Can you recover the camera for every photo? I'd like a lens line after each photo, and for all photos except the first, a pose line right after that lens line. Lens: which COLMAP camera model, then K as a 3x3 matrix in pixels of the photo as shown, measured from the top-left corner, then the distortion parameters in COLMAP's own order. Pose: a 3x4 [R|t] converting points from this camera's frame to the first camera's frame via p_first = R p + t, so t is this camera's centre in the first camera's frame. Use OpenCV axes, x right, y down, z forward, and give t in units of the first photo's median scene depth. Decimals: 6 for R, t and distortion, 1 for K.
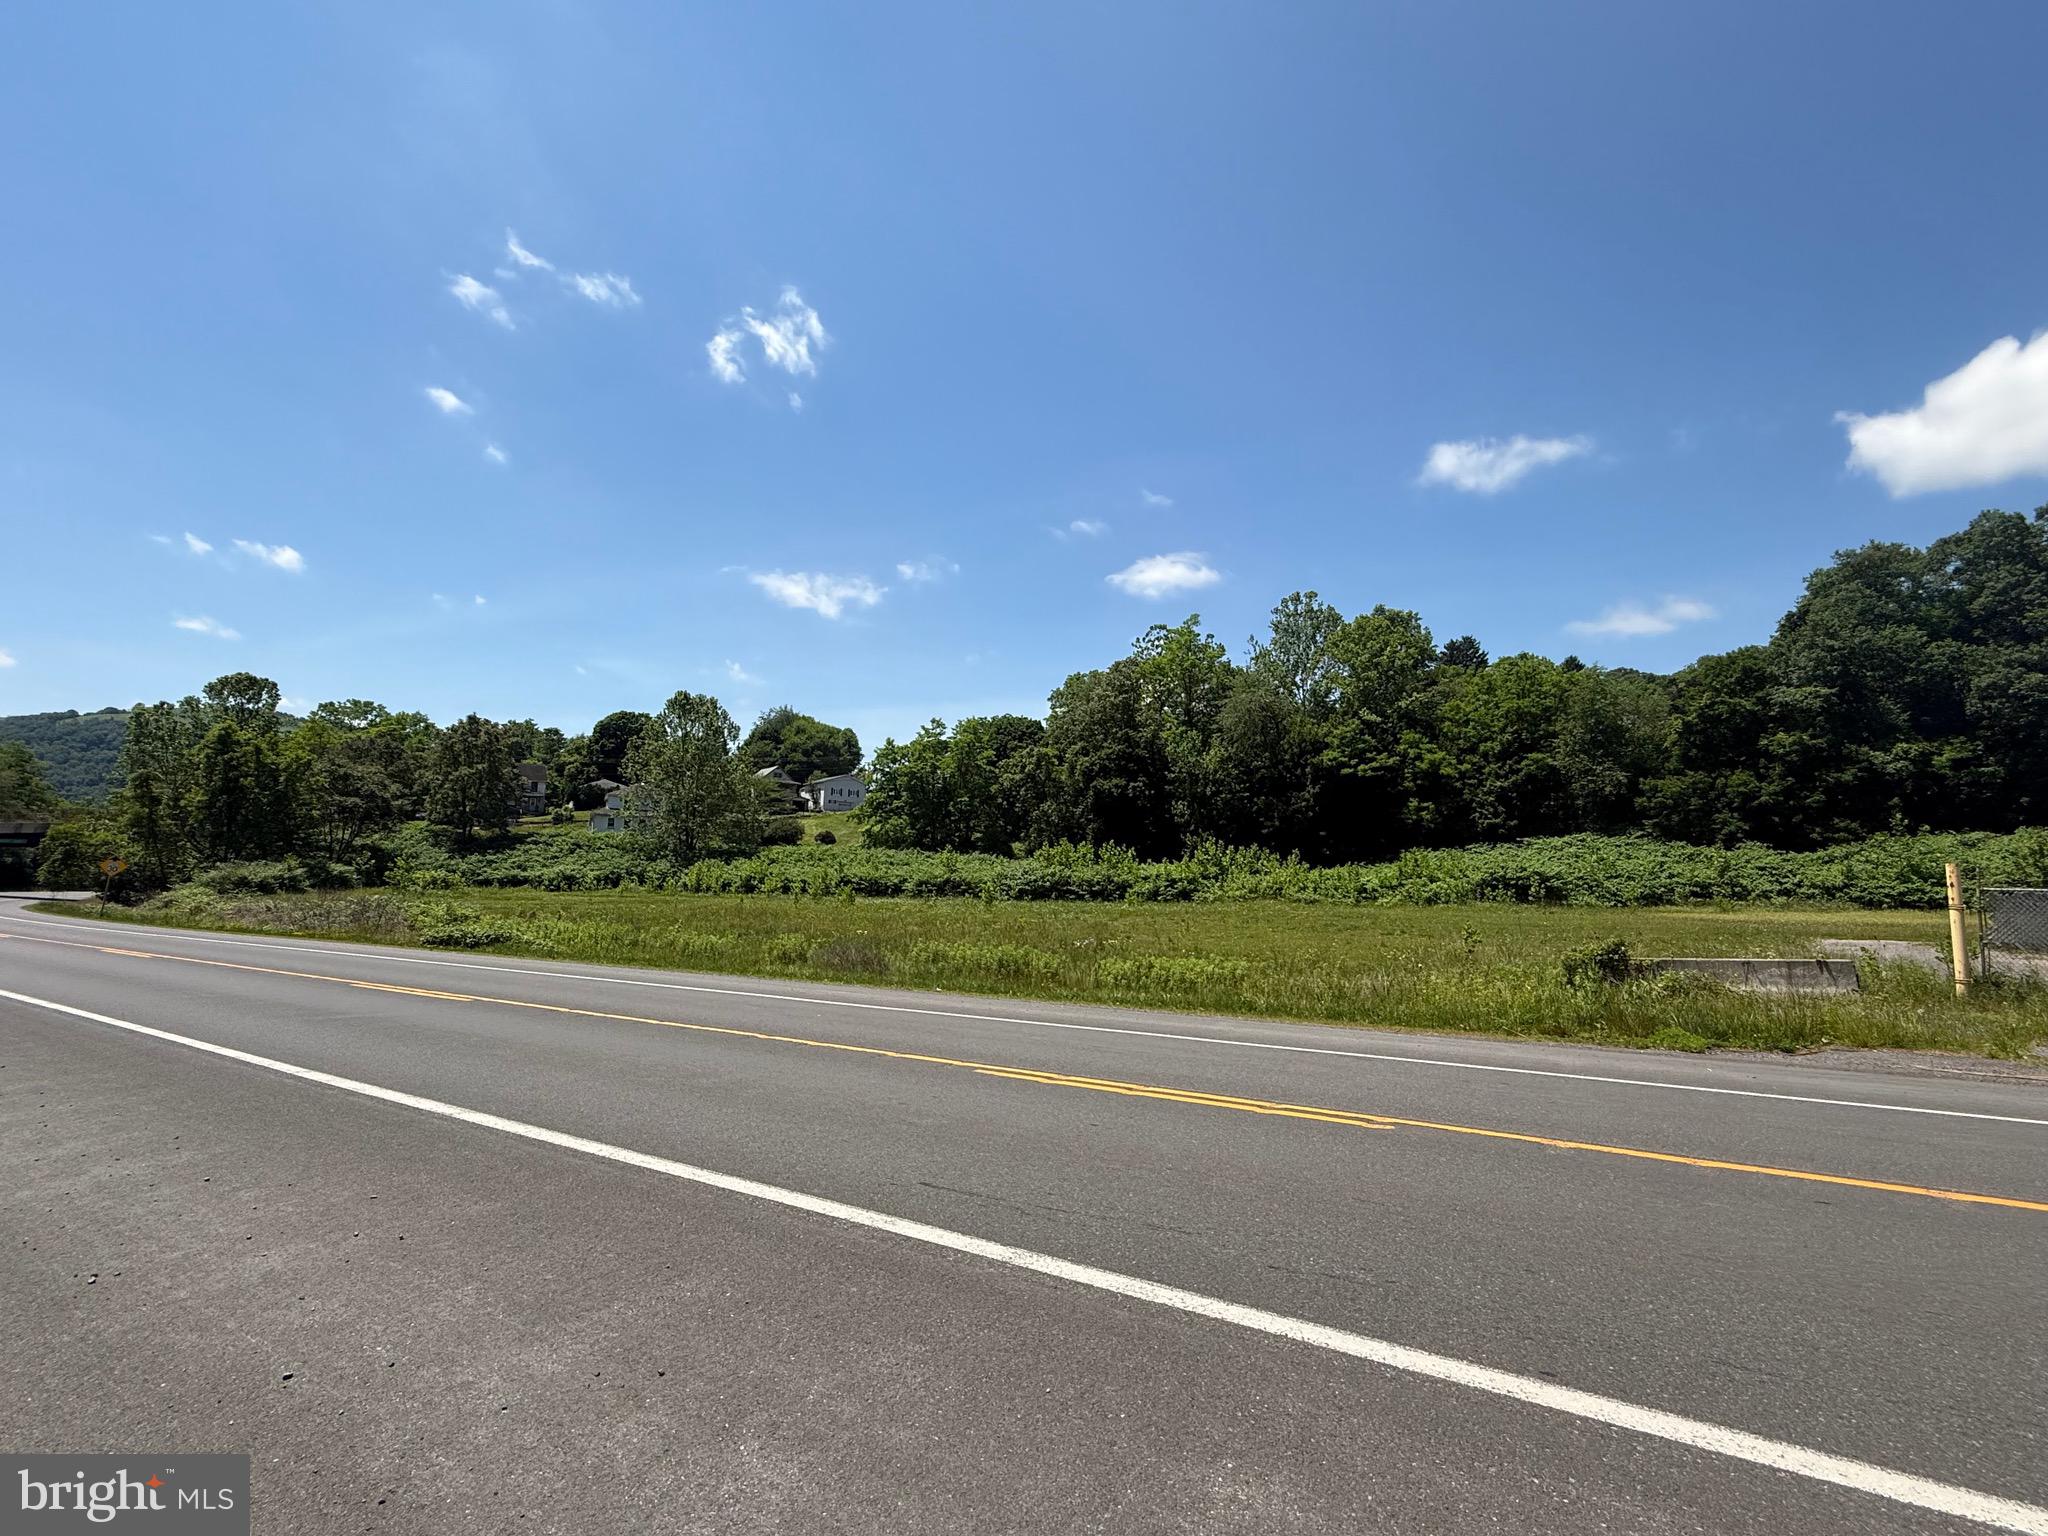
lens RADIAL K [[908.1, 0, 1031.6], [0, 908.1, 764.3], [0, 0, 1]] dist [0.001389, -0.000039]
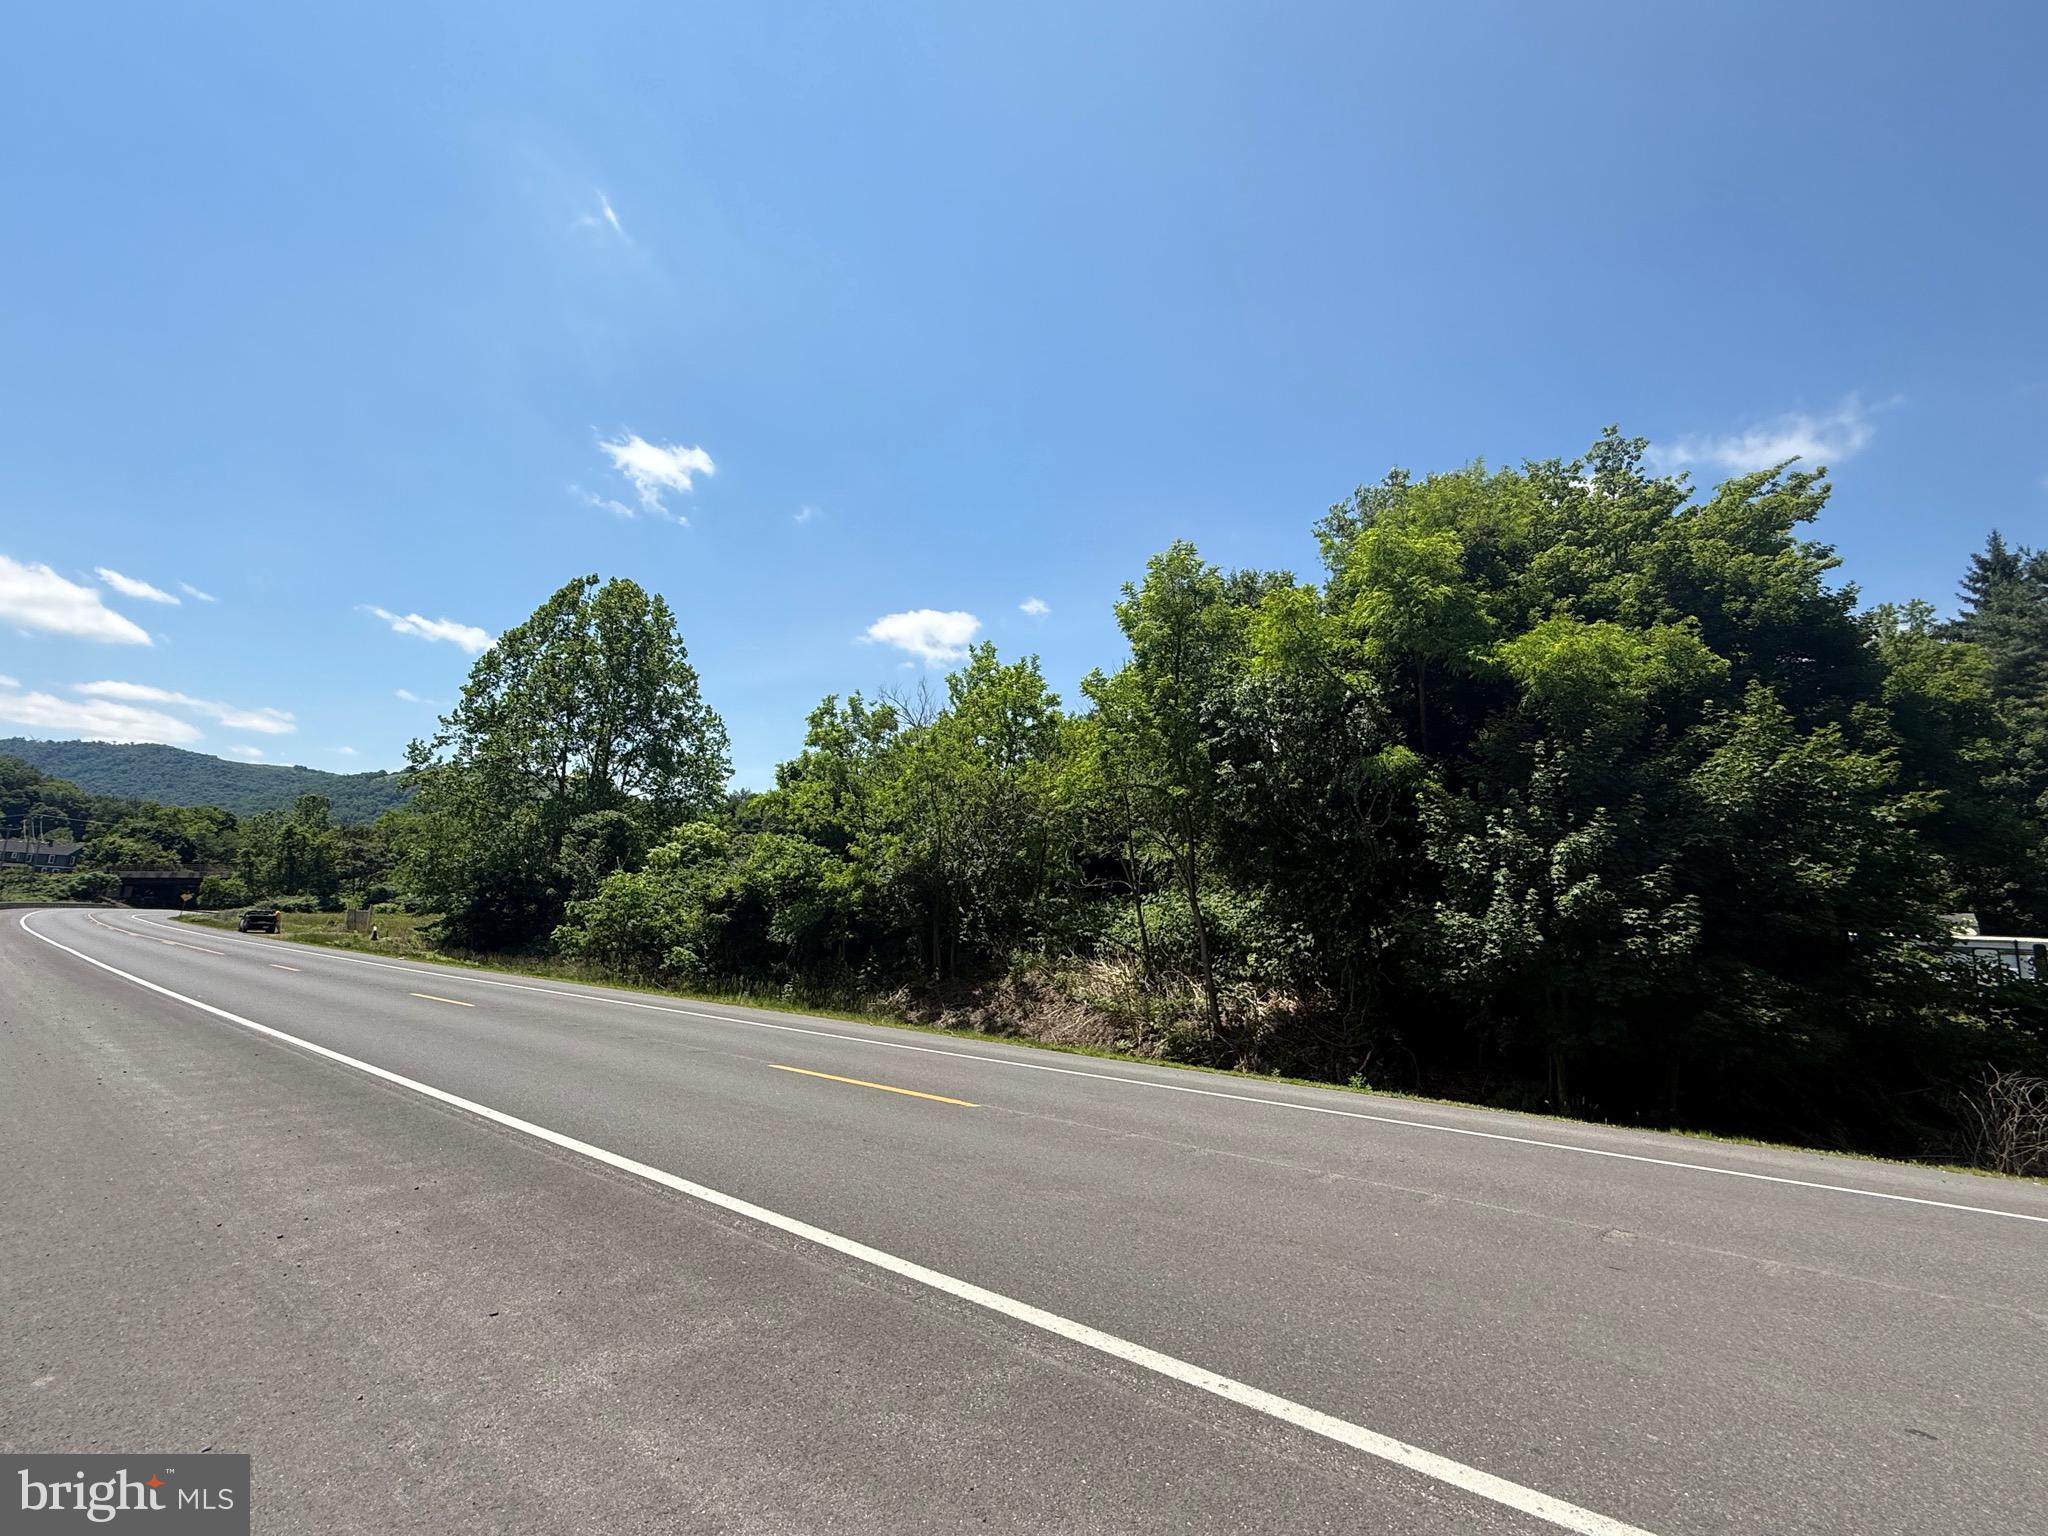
lens RADIAL K [[908.1, 0, 1011.7], [0, 908.1, 781.7], [0, 0, 1]] dist [0.001389, -0.000039]
pose [[0.978021, -0.005357, -0.208440, 0.901468], [-0.002217, 0.999346, -0.036090, -0.060697], [0.208497, 0.035759, 0.977369, -0.503840]]
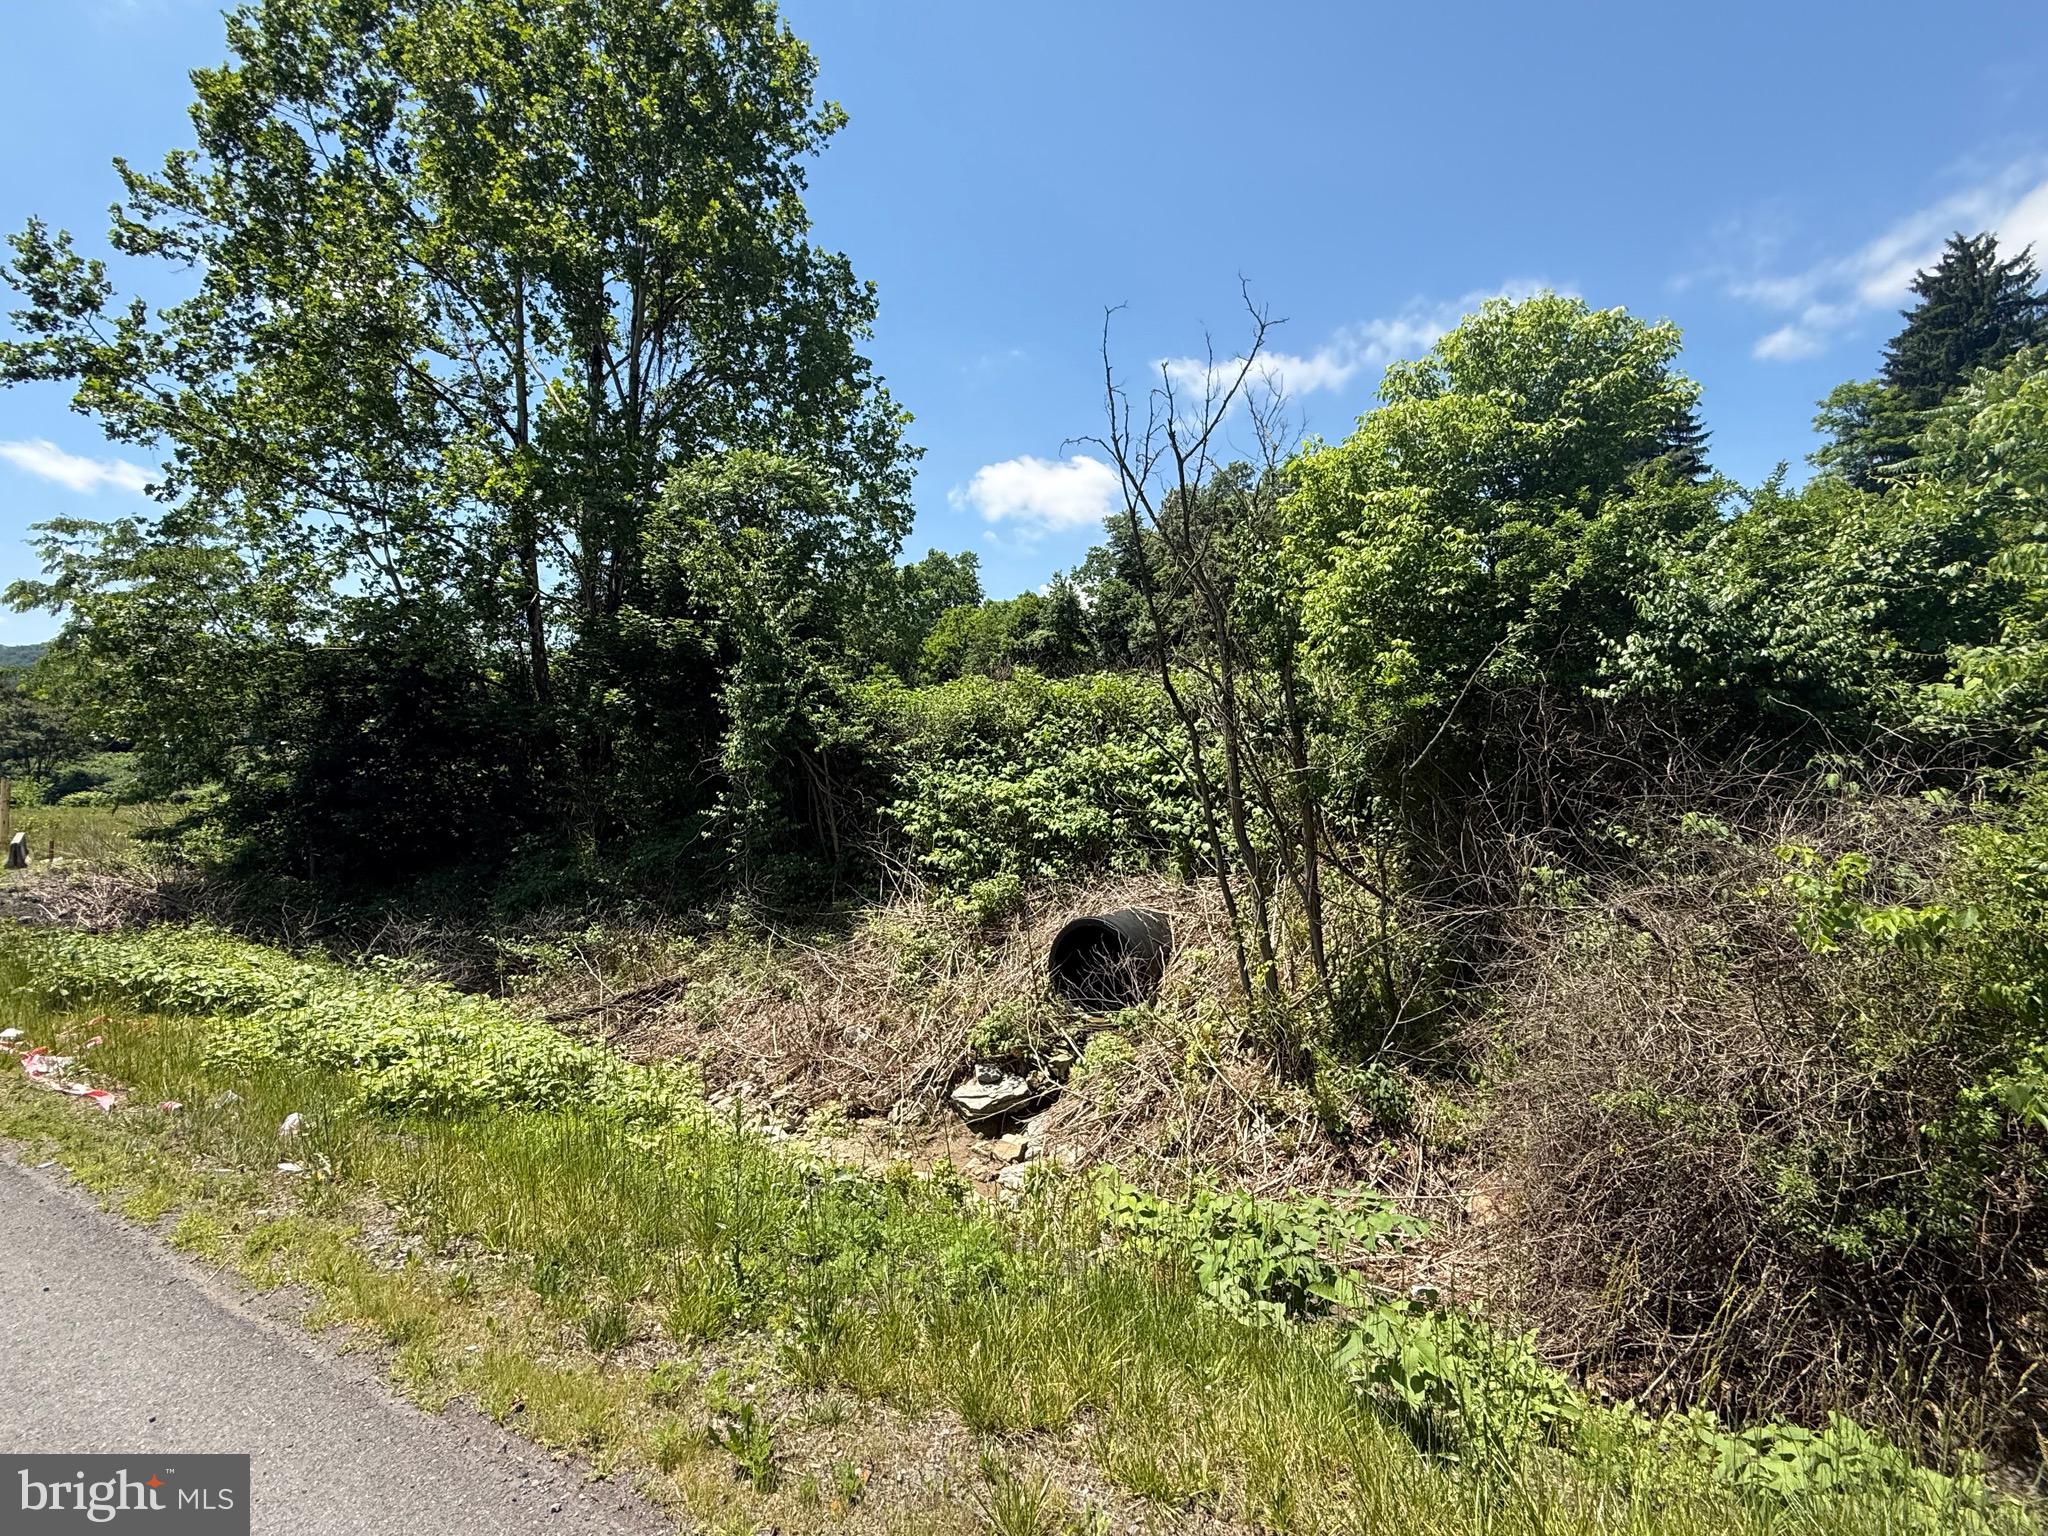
lens RADIAL K [[908.1, 0, 1017.9], [0, 908.1, 748.0], [0, 0, 1]] dist [0.001389, -0.000039]
pose [[0.999665, -0.017352, -0.019201, 0.591847], [0.018829, 0.996647, 0.079621, -0.015471], [0.017755, -0.079956, 0.996640, -0.189441]]
